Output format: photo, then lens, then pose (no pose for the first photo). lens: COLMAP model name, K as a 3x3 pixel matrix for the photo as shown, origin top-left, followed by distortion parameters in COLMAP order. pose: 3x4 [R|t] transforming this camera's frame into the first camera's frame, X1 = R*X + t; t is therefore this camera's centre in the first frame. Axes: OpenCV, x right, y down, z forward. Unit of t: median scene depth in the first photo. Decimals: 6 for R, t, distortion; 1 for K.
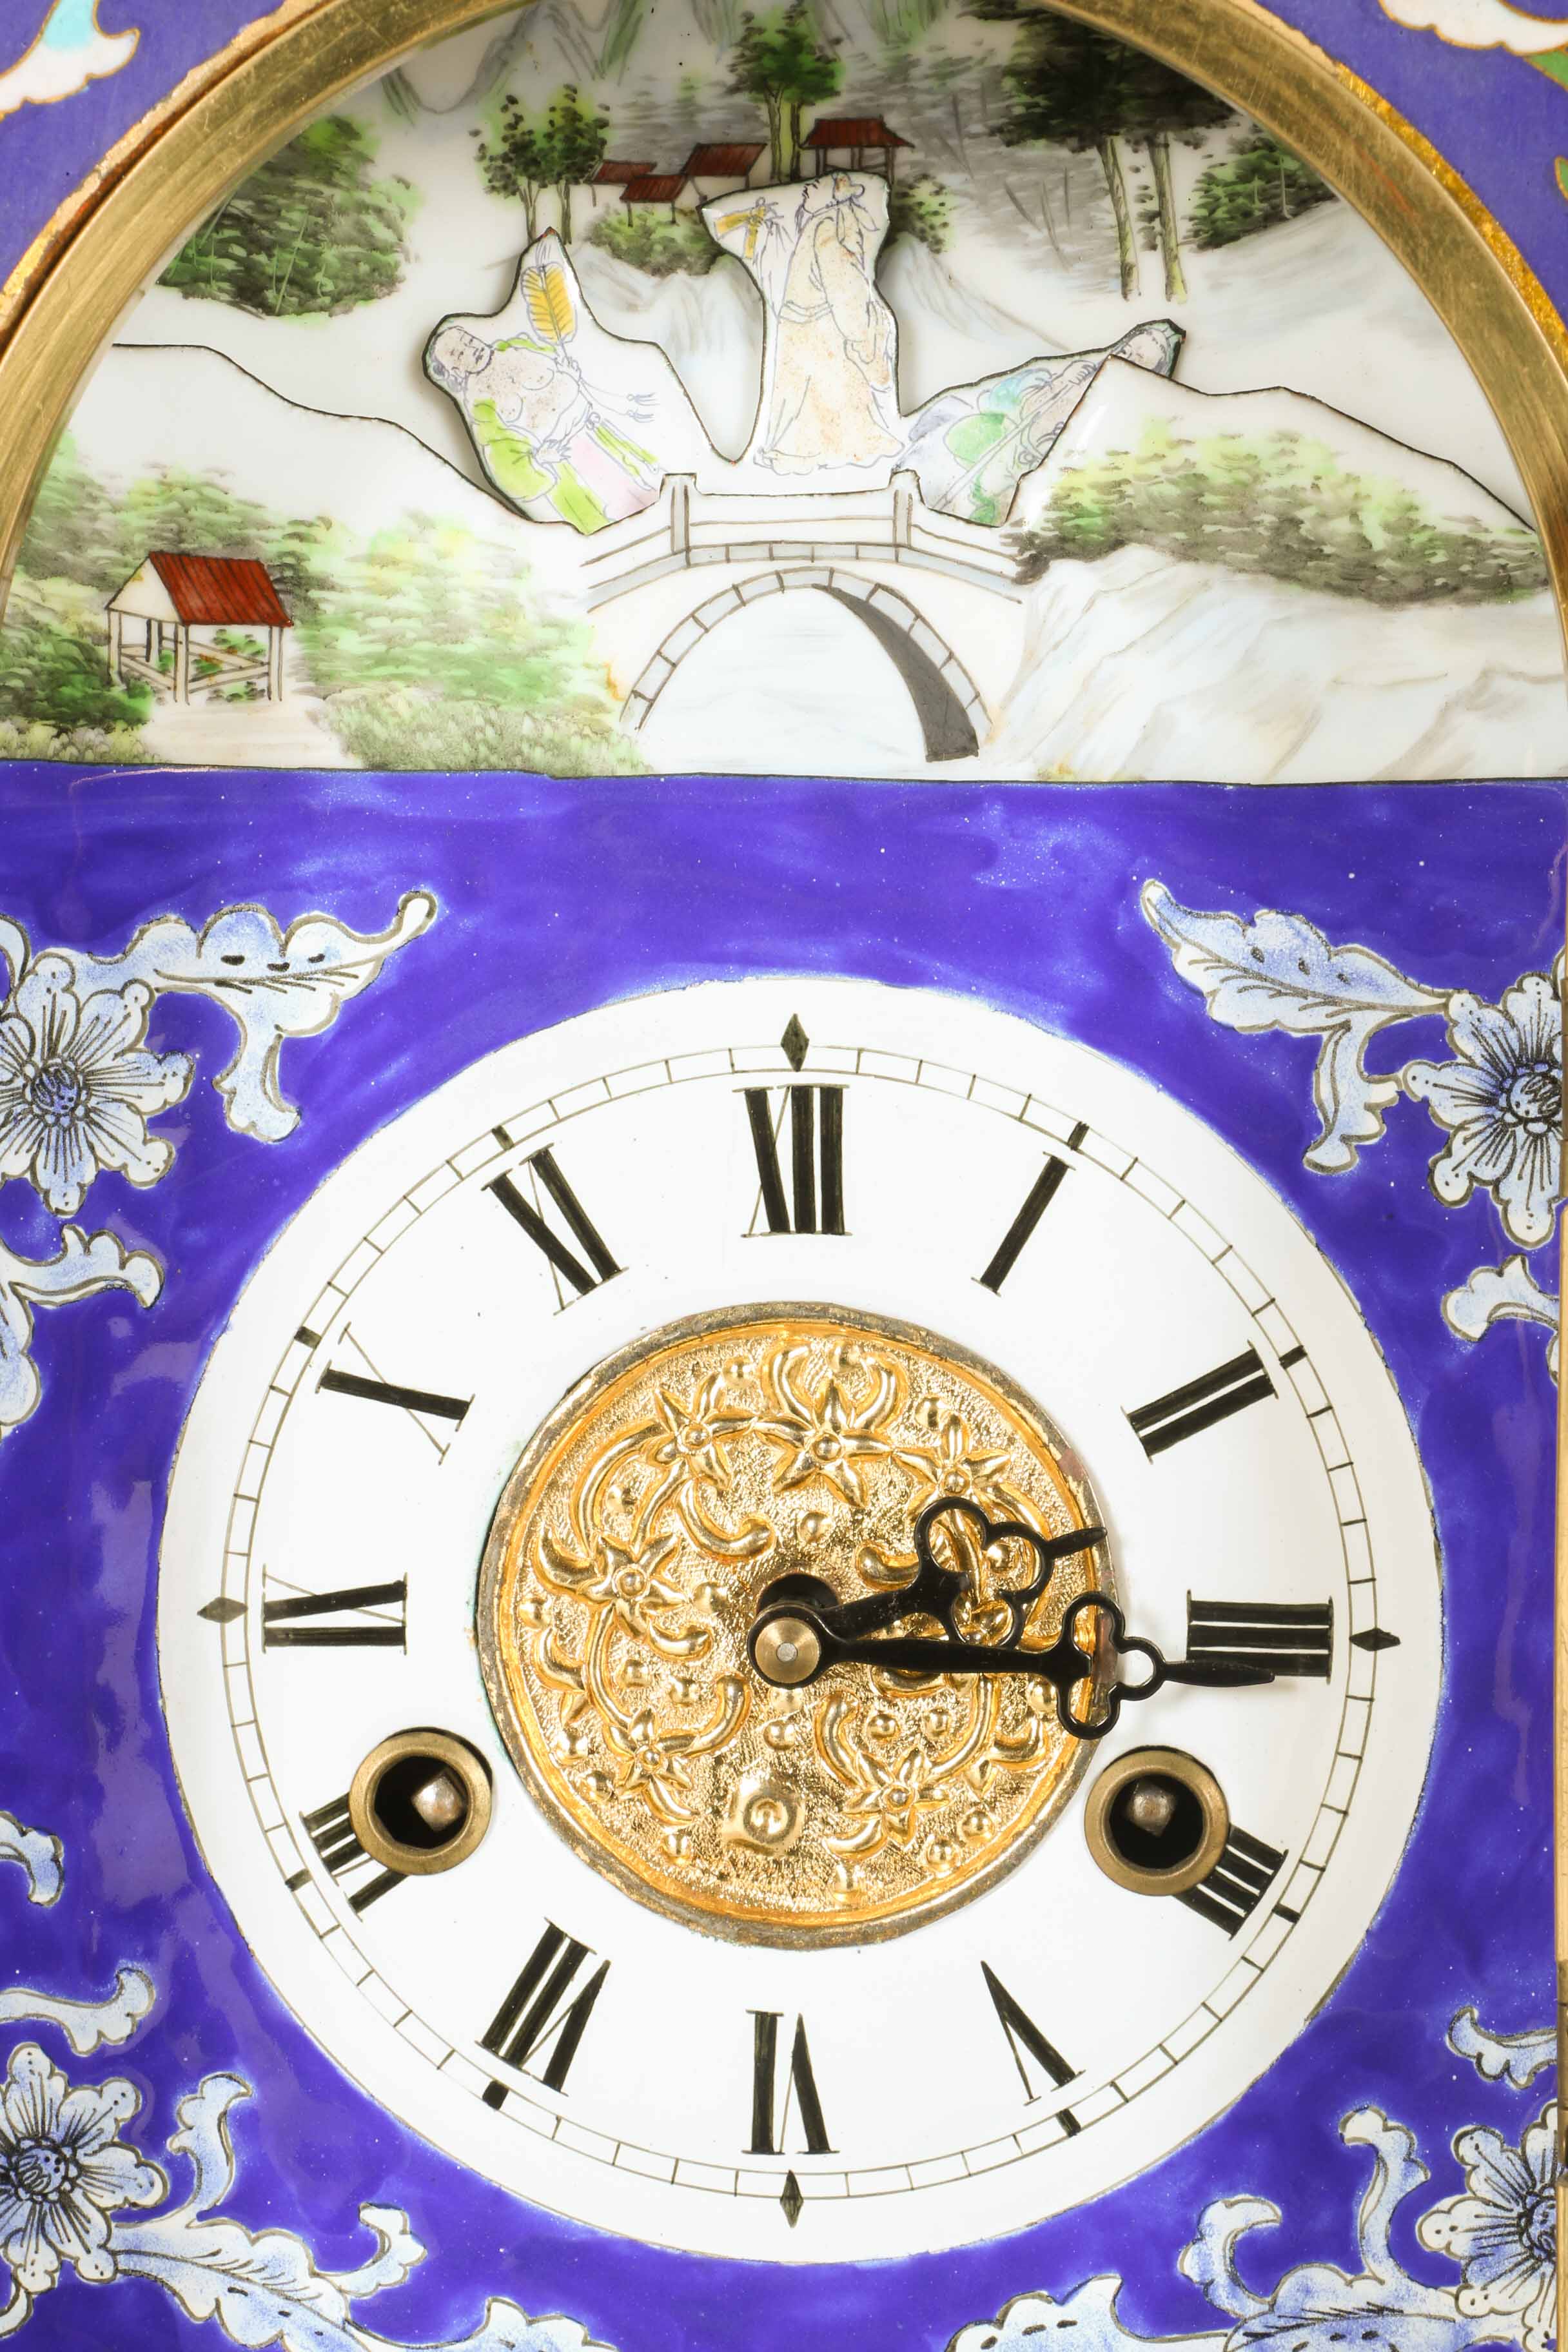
lens RADIAL K [[6126.7, 0, 776.3], [0, 6126.7, 1178.4], [0, 0, 1]] dist [0.200936, 0.000000]
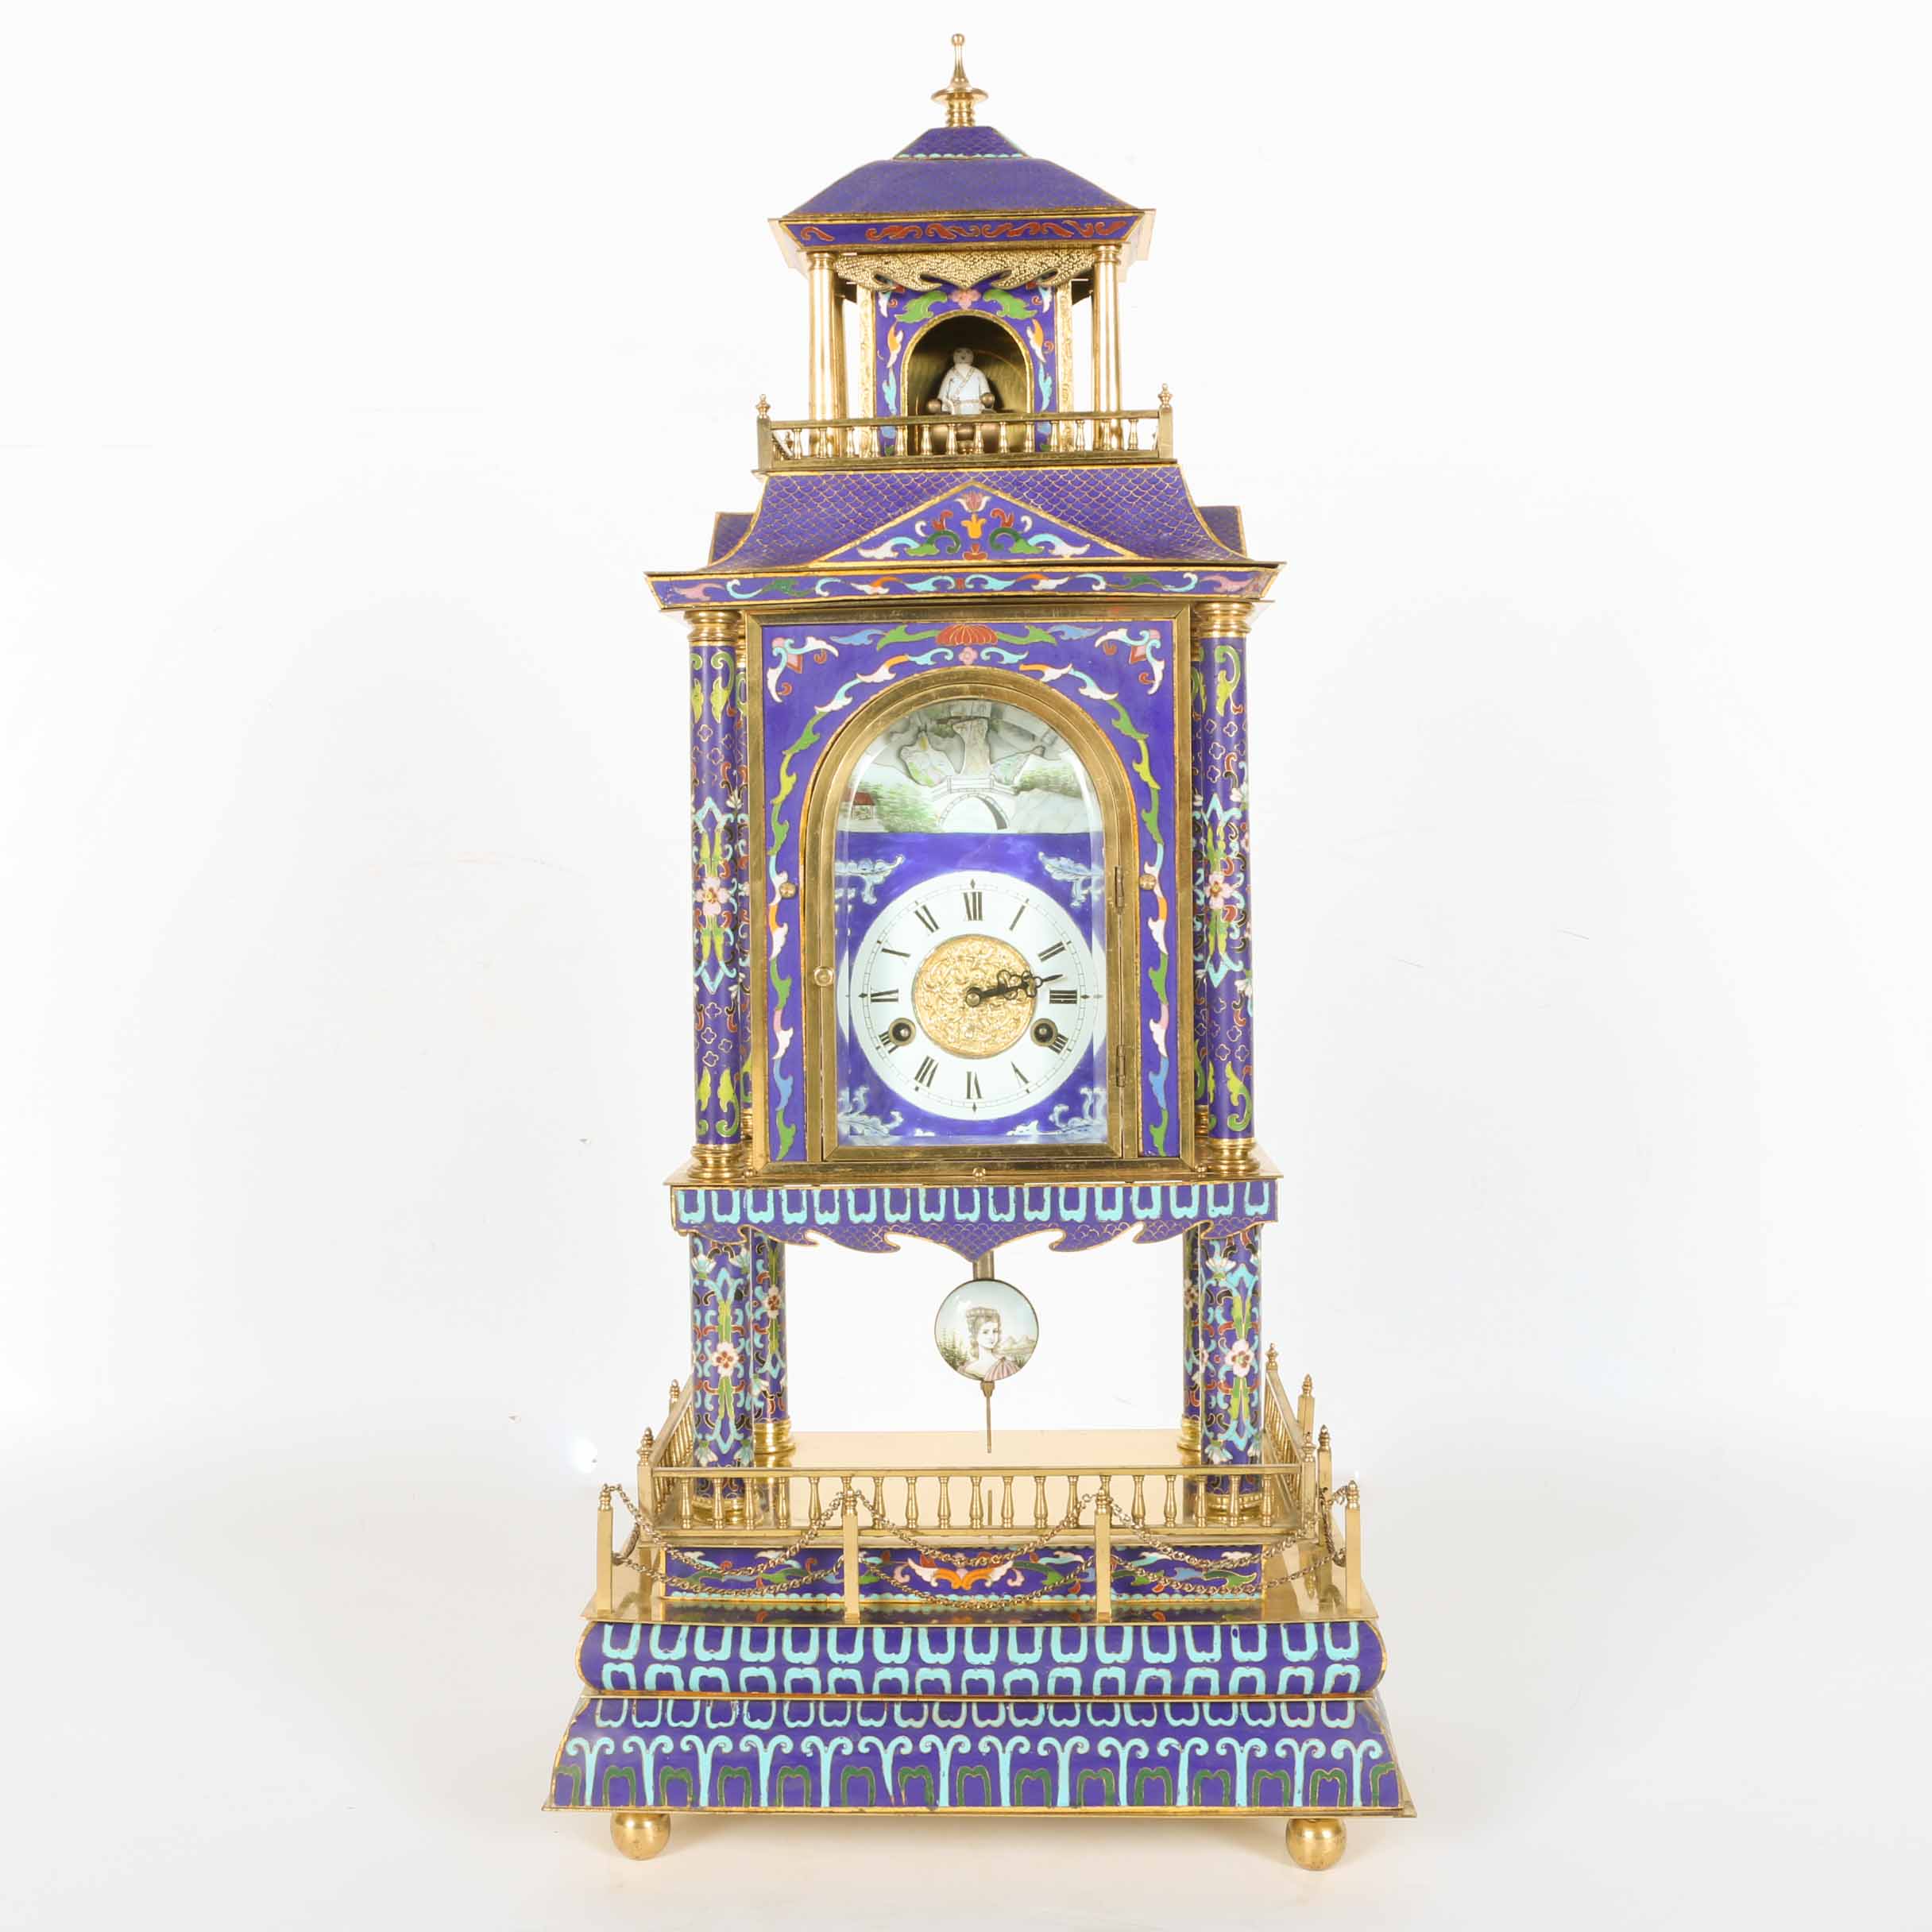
lens RADIAL K [[2760.2, 0, 975.7], [0, 2760.2, 972.5], [0, 0, 1]] dist [-0.136588, 0.000000]
pose [[0.998986, -0.011973, 0.043395, -0.096535], [0.013513, 0.999282, -0.035382, 0.135349], [-0.042940, 0.035933, 0.998431, -1.330782]]
